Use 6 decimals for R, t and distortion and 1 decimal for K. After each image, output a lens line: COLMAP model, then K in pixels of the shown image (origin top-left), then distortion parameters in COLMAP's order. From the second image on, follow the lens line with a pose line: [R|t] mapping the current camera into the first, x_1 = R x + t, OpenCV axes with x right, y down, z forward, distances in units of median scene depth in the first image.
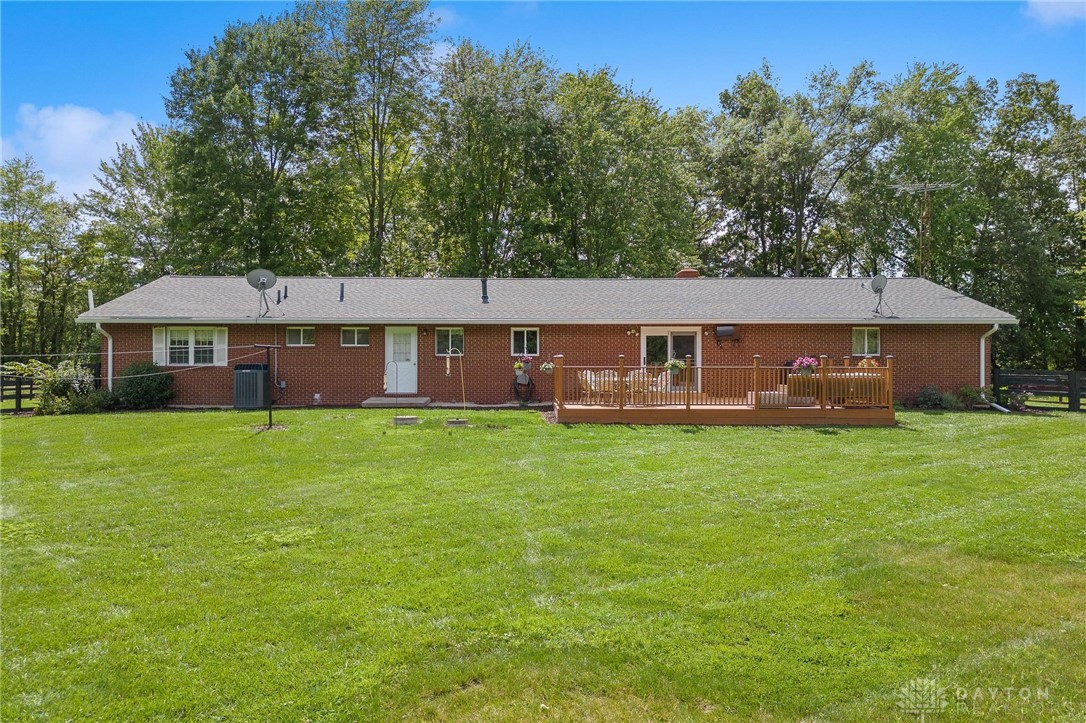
lens RADIAL K [[758.0, 0, 544.0], [0, 758.0, 368.7], [0, 0, 1]] dist [0.029457, -0.030141]
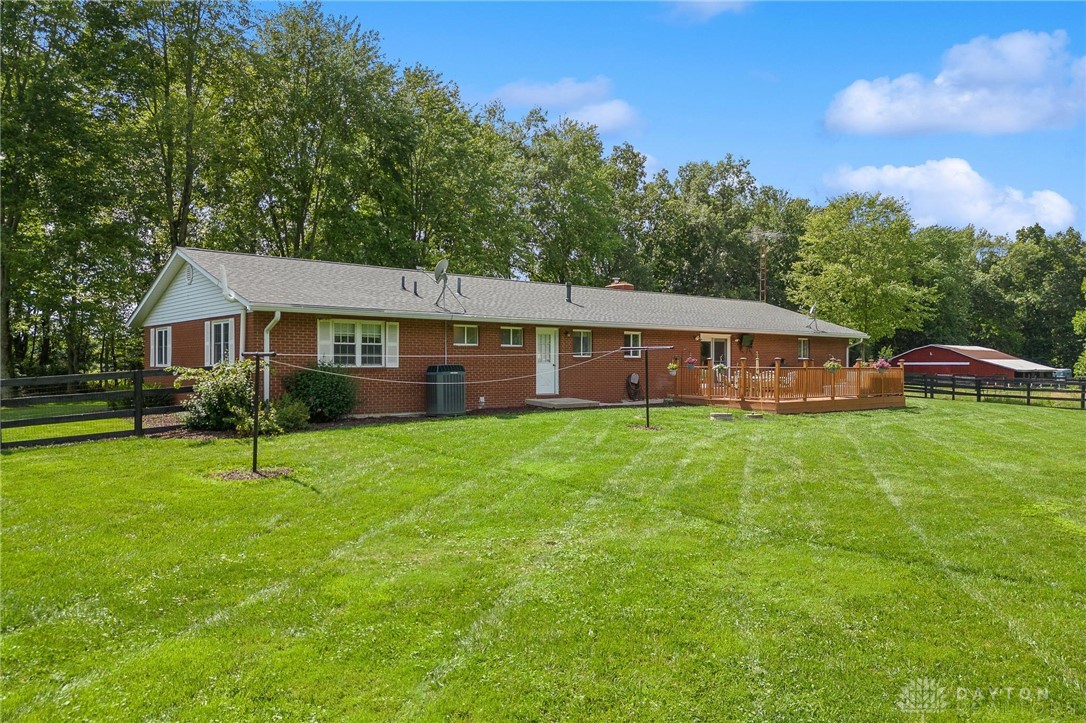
lens RADIAL K [[758.0, 0, 543.3], [0, 758.0, 358.6], [0, 0, 1]] dist [0.029457, -0.030141]
pose [[0.775476, 0.004962, 0.631358, -0.822195], [-0.002101, 0.999984, -0.005278, -0.009220], [-0.631374, 0.002766, 0.775474, 0.230053]]
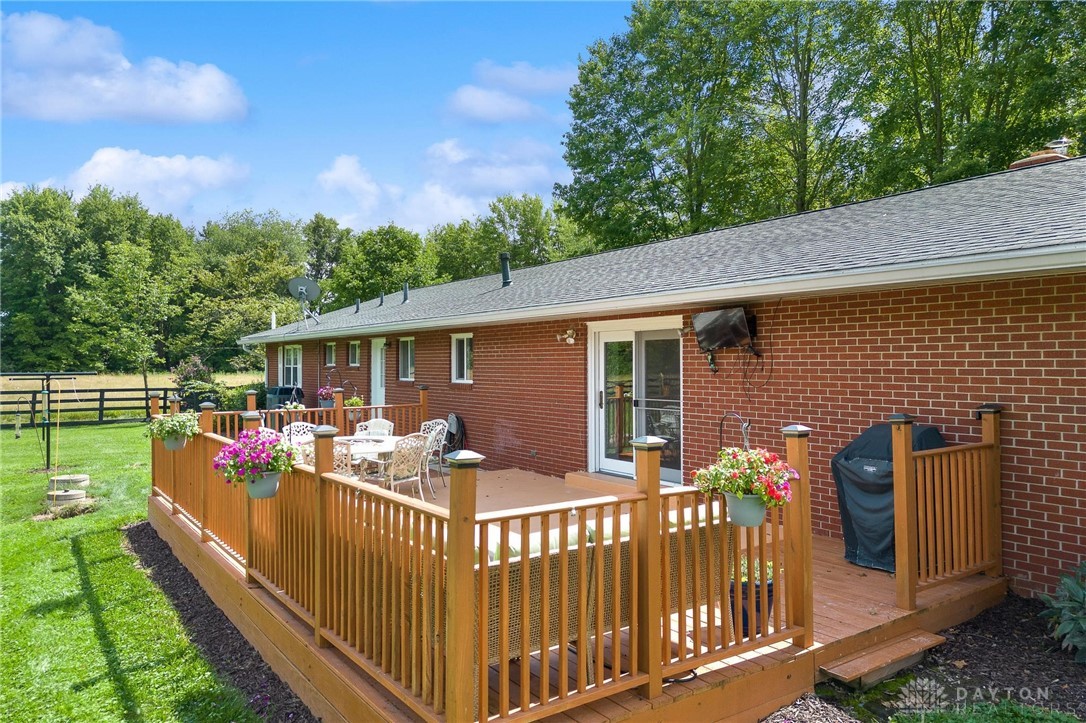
lens RADIAL K [[758.0, 0, 546.3], [0, 758.0, 355.5], [0, 0, 1]] dist [0.029457, -0.030141]
pose [[0.545573, -0.010241, -0.838001, 0.485662], [-0.007204, 0.999831, -0.016909, -0.028664], [0.838032, 0.015262, 0.545407, 0.746178]]
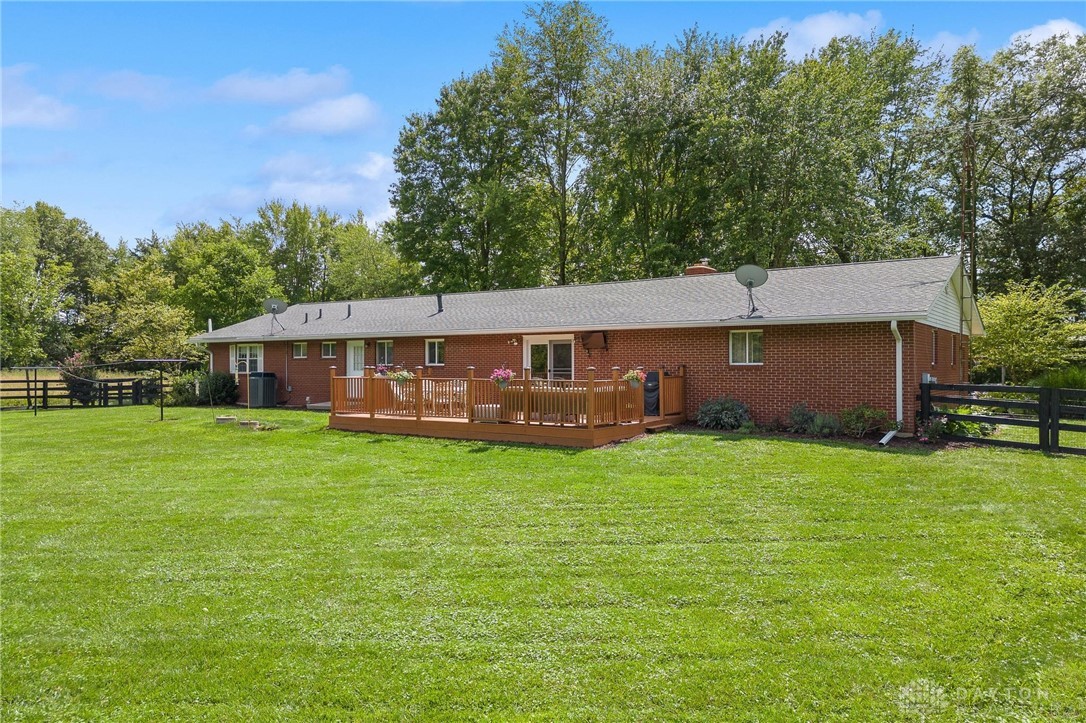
lens RADIAL K [[758.0, 0, 546.2], [0, 758.0, 359.7], [0, 0, 1]] dist [0.029457, -0.030141]
pose [[0.811530, -0.005302, -0.584286, 0.728655], [-0.003082, 0.999906, -0.013354, -0.011484], [0.584302, 0.012638, 0.811438, 0.225957]]
